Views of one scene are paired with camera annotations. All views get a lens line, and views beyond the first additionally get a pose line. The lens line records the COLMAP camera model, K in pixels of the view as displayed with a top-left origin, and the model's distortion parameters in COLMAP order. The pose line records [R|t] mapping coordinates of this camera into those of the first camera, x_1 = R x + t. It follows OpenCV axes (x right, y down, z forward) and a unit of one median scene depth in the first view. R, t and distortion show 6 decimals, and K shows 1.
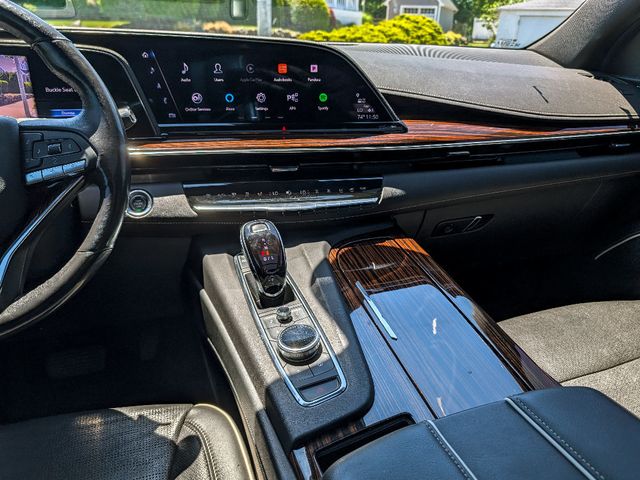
lens RADIAL K [[469.7, 0, 321.3], [0, 469.7, 239.5], [0, 0, 1]] dist [-0.001372, 0.001051]
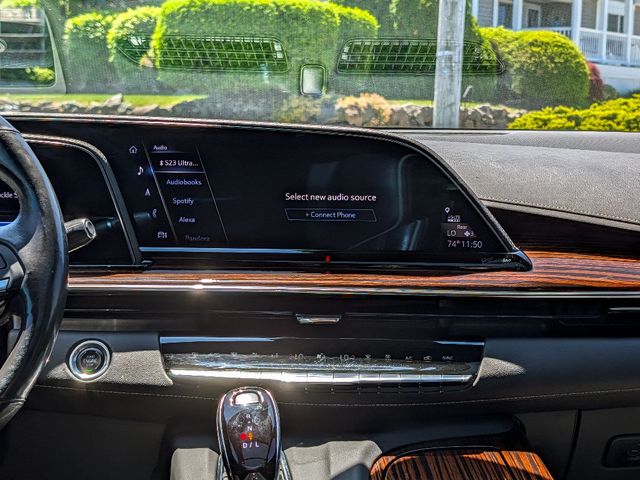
lens RADIAL K [[1005.5, 0, 329.9], [0, 1005.5, 228.2], [0, 0, 1]] dist [0.098028, 0.000000]
pose [[0.971641, 0.016165, -0.235909, 0.261189], [-0.085050, 0.954785, -0.284871, 0.118648], [0.220637, 0.296856, 0.929083, -0.290762]]
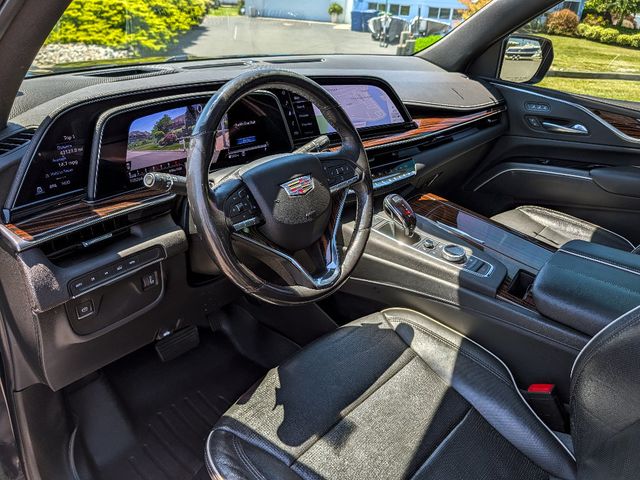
lens RADIAL K [[469.7, 0, 318.4], [0, 469.7, 242.5], [0, 0, 1]] dist [-0.001372, 0.001051]
pose [[0.880064, -0.200934, 0.430248, -0.972105], [0.168187, 0.979223, 0.113293, -0.093155], [-0.444073, -0.027343, 0.895573, -0.320760]]
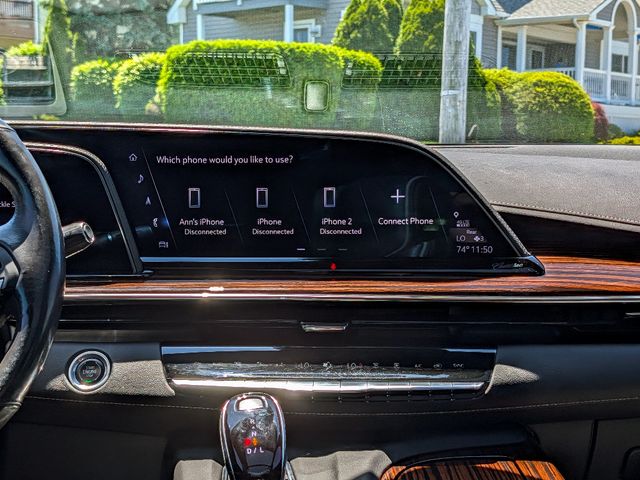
lens RADIAL K [[1005.5, 0, 325.0], [0, 1005.5, 251.0], [0, 0, 1]] dist [0.098028, 0.000000]
pose [[0.969086, 0.001457, -0.246717, 0.252996], [-0.078643, 0.949645, -0.303297, 0.156098], [0.233852, 0.313323, 0.920403, -0.237336]]
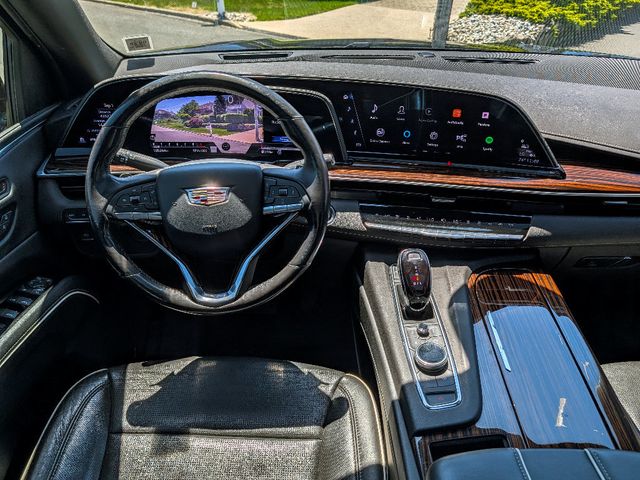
lens RADIAL K [[469.7, 0, 312.3], [0, 469.7, 240.8], [0, 0, 1]] dist [-0.001372, 0.001051]
pose [[0.937613, 0.172979, -0.301597, -0.013808], [-0.133090, 0.979948, 0.148290, -0.189213], [0.321200, -0.098899, 0.941833, -0.245705]]
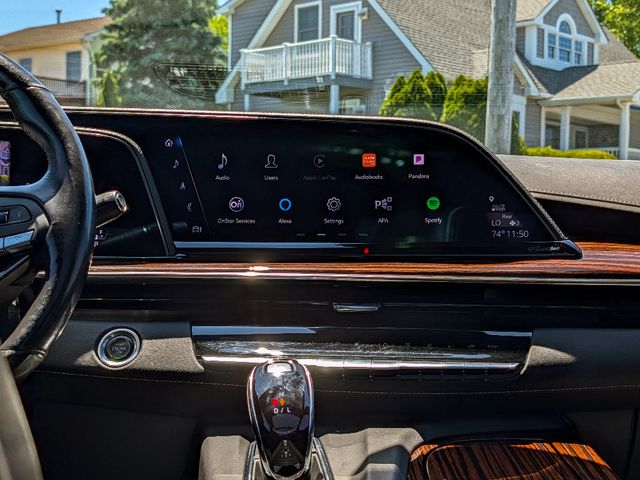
lens RADIAL K [[1005.5, 0, 334.6], [0, 1005.5, 253.2], [0, 0, 1]] dist [0.098028, 0.000000]
pose [[0.960462, -0.006764, -0.278327, 0.262374], [-0.100926, 0.923246, -0.370716, 0.273688], [0.259472, 0.384150, 0.886061, -0.177082]]
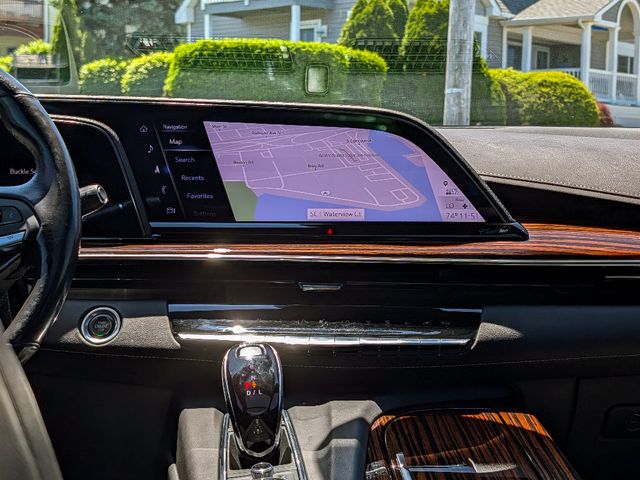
lens RADIAL K [[1005.5, 0, 313.5], [0, 1005.5, 220.3], [0, 0, 1]] dist [0.098028, 0.000000]
pose [[0.964979, 0.001330, -0.262322, 0.286655], [-0.090900, 0.939728, -0.329618, 0.229459], [0.246073, 0.341919, 0.906939, -0.303074]]
